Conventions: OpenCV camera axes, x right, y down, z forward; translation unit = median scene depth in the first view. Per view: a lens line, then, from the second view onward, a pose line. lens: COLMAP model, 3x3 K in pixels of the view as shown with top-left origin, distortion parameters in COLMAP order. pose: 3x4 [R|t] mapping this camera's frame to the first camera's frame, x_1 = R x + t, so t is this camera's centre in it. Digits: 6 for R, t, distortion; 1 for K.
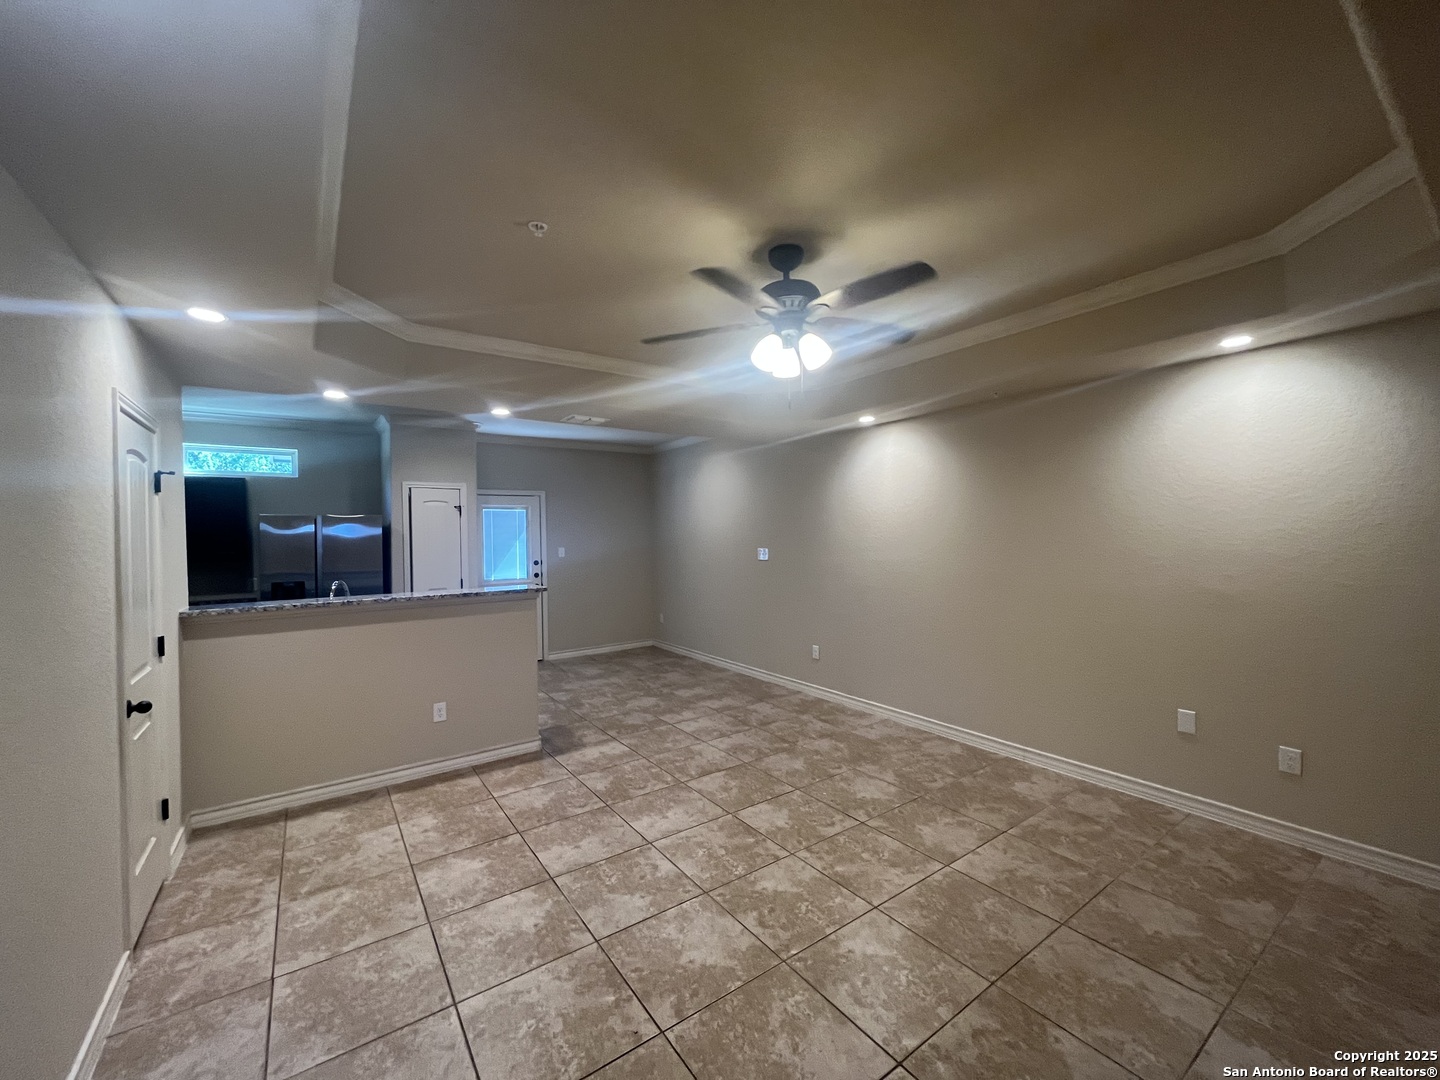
lens RADIAL K [[579.9, 0, 719.6], [0, 579.9, 533.0], [0, 0, 1]] dist [-0.001085, 0.000021]
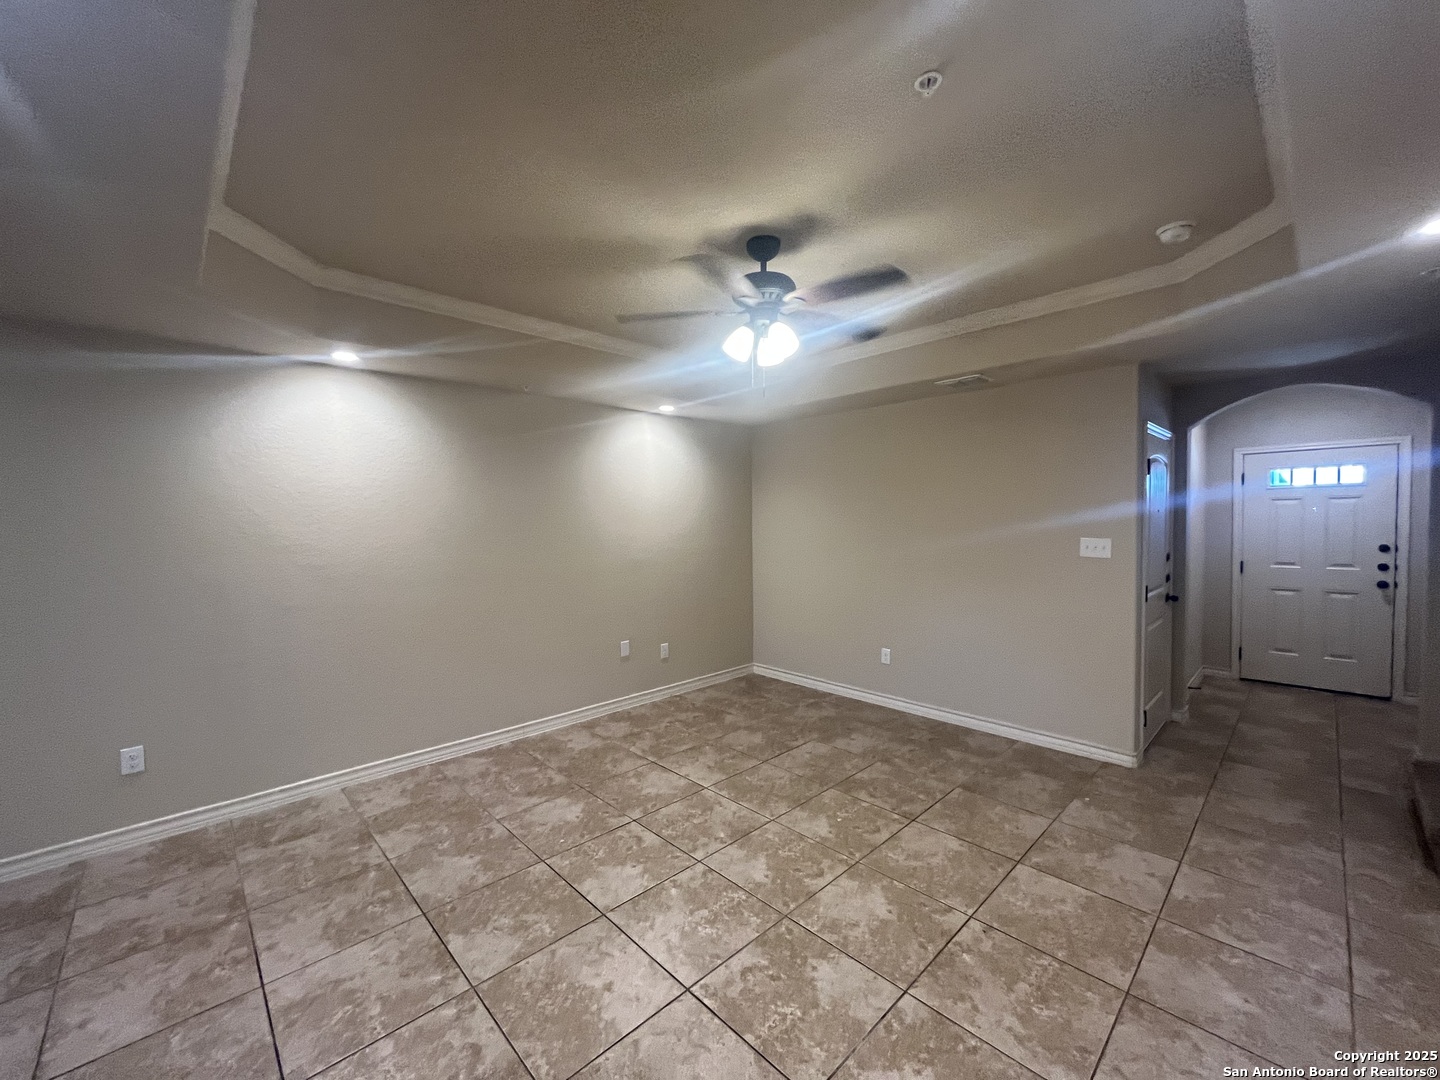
lens RADIAL K [[579.9, 0, 720.5], [0, 579.9, 537.2], [0, 0, 1]] dist [-0.001085, 0.000021]
pose [[-0.145974, -0.016370, 0.989153, -0.706450], [0.012862, 0.999747, 0.018443, 0.013926], [-0.989205, 0.015415, -0.145726, 0.975218]]
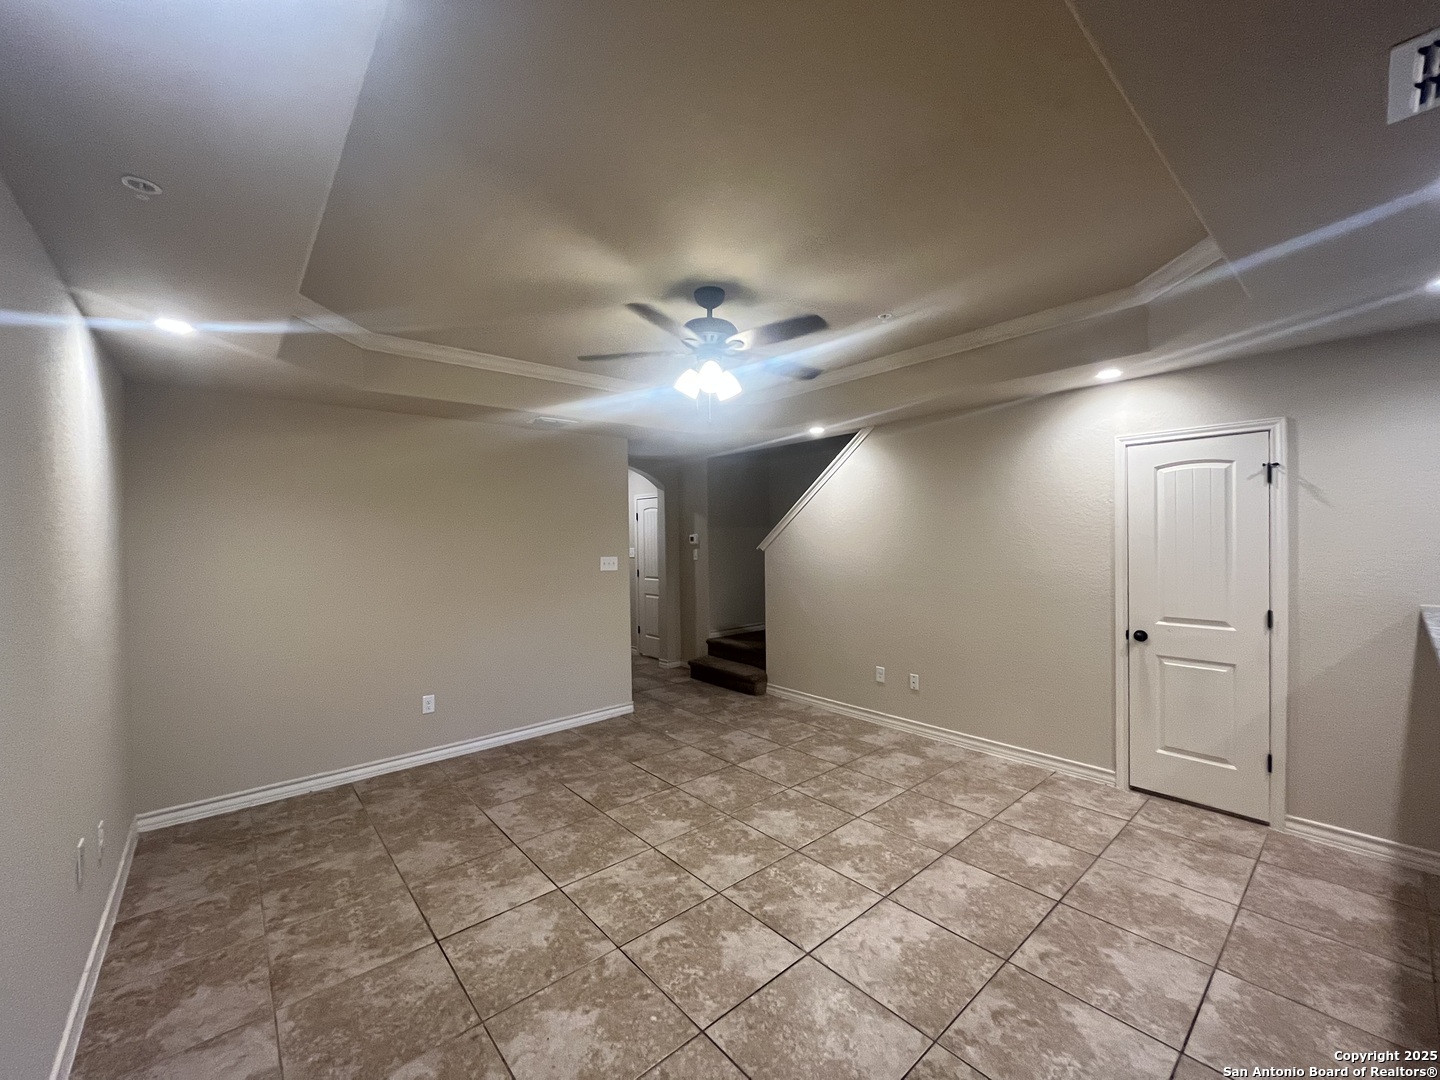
lens RADIAL K [[579.9, 0, 718.4], [0, 579.9, 539.2], [0, 0, 1]] dist [-0.001085, 0.000021]
pose [[-0.995104, 0.031689, -0.093619, 0.172366], [0.031363, 0.999496, 0.004948, 0.000094], [0.093729, 0.001988, -0.995596, 1.688543]]
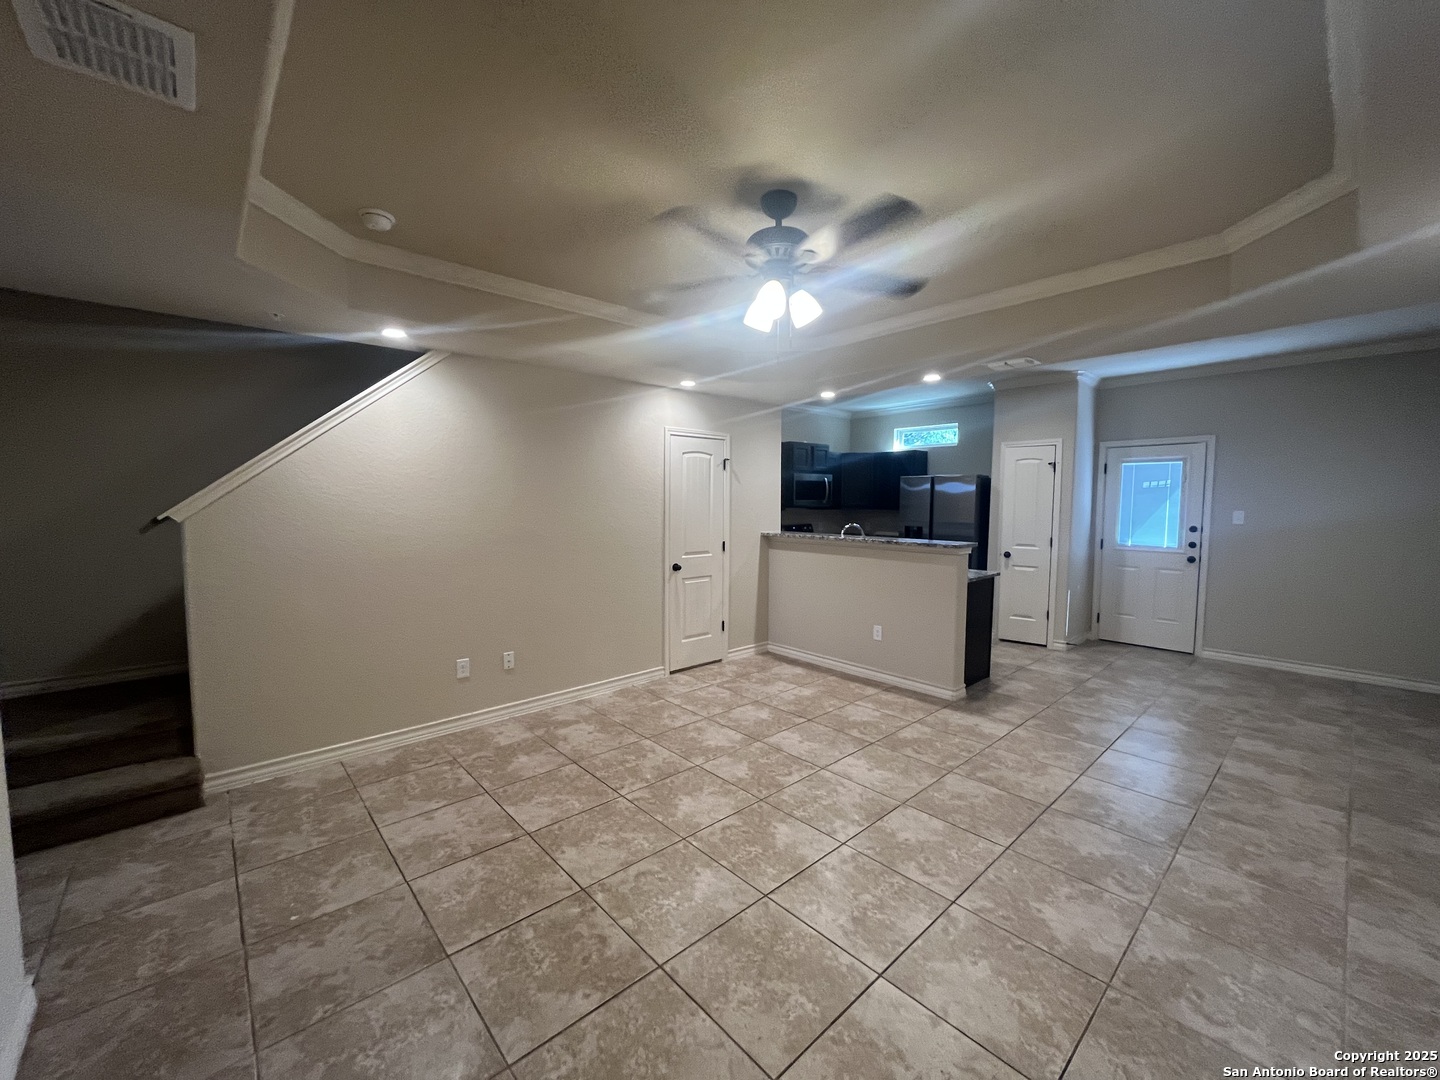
lens RADIAL K [[579.9, 0, 719.1], [0, 579.9, 539.4], [0, 0, 1]] dist [-0.001085, 0.000021]
pose [[0.117351, 0.087529, -0.989226, 0.861769], [-0.002310, 0.996130, 0.087866, -0.004862], [0.993088, -0.008026, 0.117099, 0.624792]]
